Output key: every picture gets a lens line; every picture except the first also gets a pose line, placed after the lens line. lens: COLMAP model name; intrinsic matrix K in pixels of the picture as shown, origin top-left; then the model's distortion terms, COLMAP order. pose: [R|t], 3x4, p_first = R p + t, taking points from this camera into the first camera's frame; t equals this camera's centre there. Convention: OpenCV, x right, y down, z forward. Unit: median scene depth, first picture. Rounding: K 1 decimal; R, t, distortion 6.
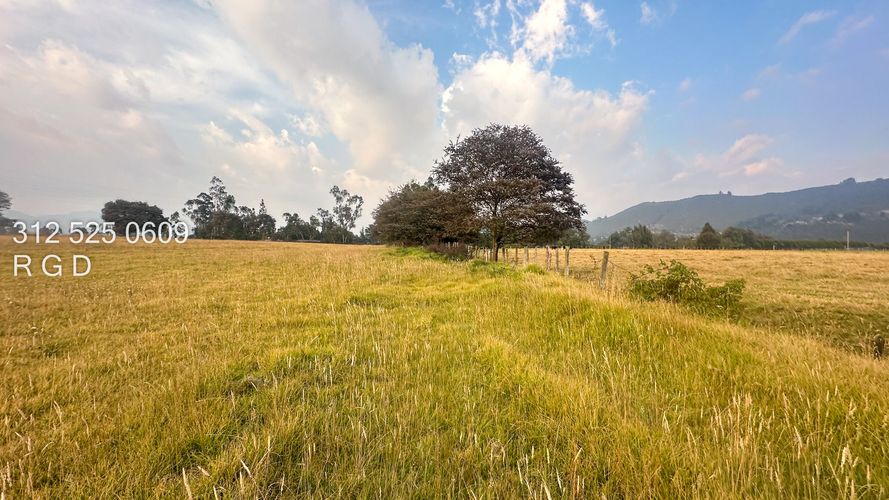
lens RADIAL K [[351.2, 0, 442.4], [0, 351.2, 244.5], [0, 0, 1]] dist [-0.002337, 0.000508]
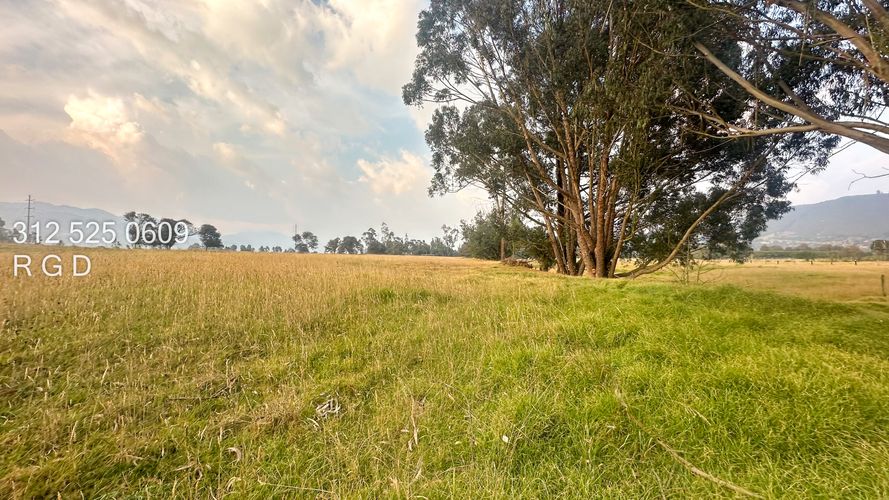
lens RADIAL K [[351.2, 0, 444.3], [0, 351.2, 245.8], [0, 0, 1]] dist [-0.002337, 0.000508]
pose [[0.962965, -0.016086, -0.269147, 0.395544], [0.008507, 0.999534, -0.029303, -0.007793], [0.269493, 0.025928, 0.962653, -1.601180]]
